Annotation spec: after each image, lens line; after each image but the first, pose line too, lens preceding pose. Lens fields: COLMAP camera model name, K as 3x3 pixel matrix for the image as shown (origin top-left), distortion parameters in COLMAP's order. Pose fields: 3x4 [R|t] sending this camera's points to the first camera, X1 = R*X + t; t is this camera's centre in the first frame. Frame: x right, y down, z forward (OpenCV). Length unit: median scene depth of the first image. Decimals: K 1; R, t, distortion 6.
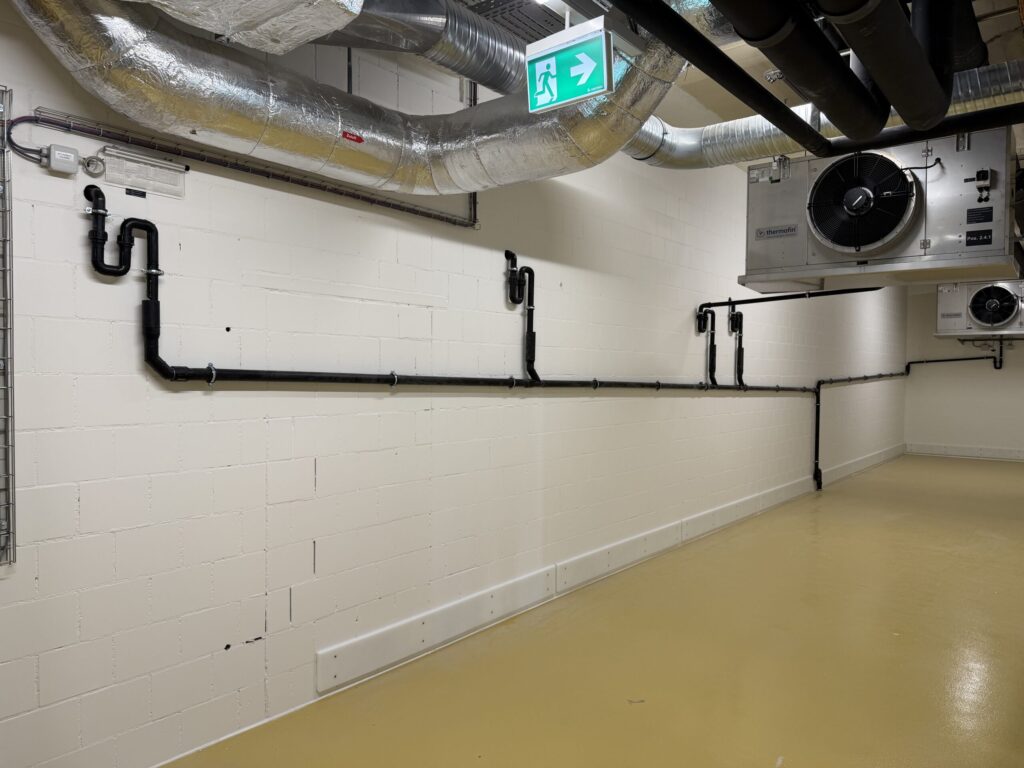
lens RADIAL K [[703.3, 0, 512.0], [0, 703.3, 384.0], [0, 0, 1]] dist [0.018402, -0.005609]
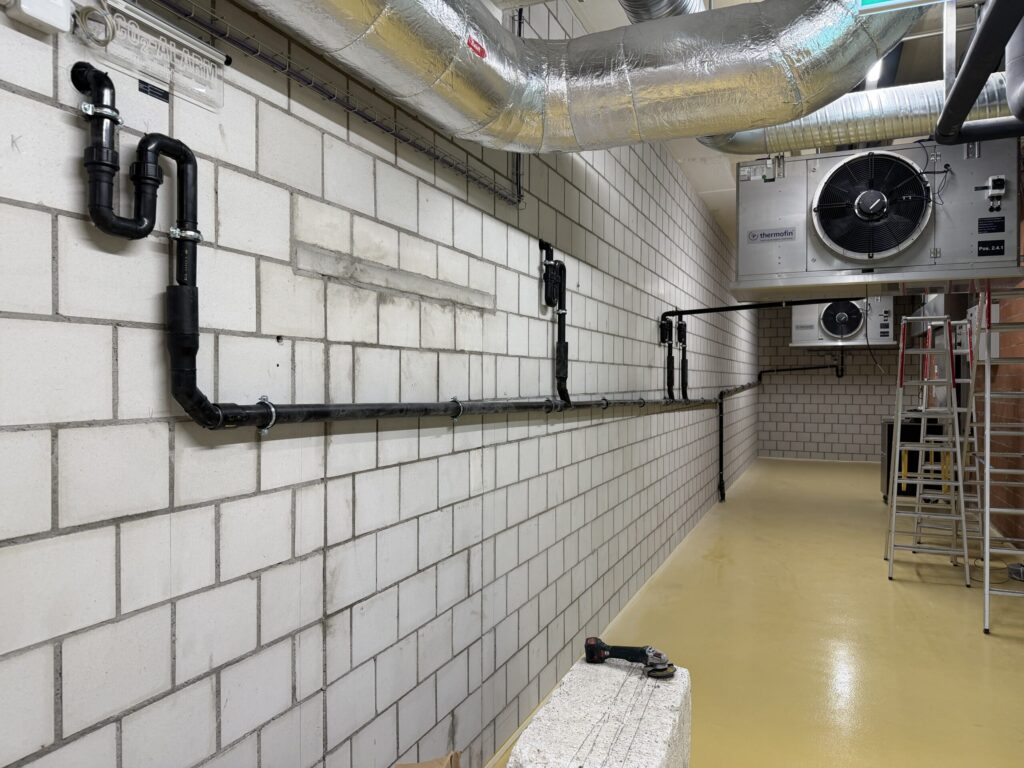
lens RADIAL K [[713.0, 0, 512.0], [0, 713.0, 384.0], [0, 0, 1]] dist [-0.001381, 0.004400]
pose [[0.962454, -0.013095, 0.271128, -0.249463], [0.016806, 0.999794, -0.011372, -0.018399], [-0.270923, 0.015501, 0.962476, 0.235446]]
